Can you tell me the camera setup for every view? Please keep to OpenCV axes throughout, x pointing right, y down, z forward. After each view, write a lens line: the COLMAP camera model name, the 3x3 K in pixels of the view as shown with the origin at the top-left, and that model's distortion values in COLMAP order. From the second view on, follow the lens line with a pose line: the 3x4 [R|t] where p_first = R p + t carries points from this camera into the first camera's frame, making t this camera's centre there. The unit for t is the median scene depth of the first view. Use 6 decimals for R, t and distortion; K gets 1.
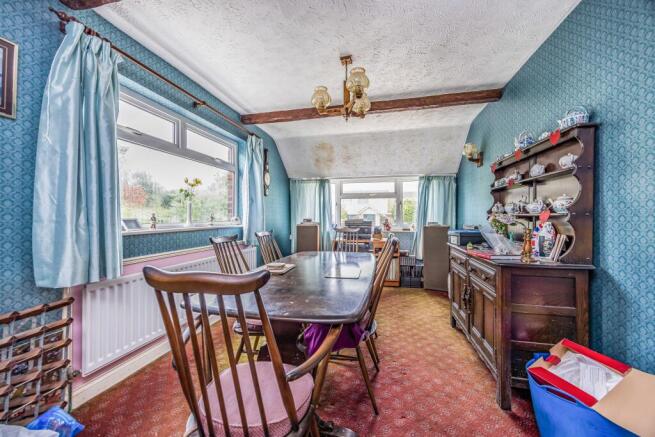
lens RADIAL K [[253.1, 0, 331.1], [0, 253.1, 217.7], [0, 0, 1]] dist [-0.006184, 0.000587]
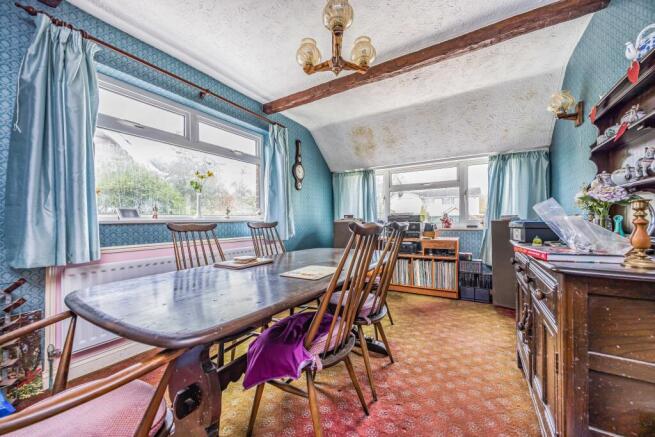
lens RADIAL K [[253.1, 0, 326.0], [0, 253.1, 221.2], [0, 0, 1]] dist [-0.006184, 0.000587]
pose [[0.944208, -0.008622, -0.329237, 0.181923], [0.008931, 0.999960, -0.000575, 0.038350], [0.329229, -0.002397, 0.944247, 0.171955]]
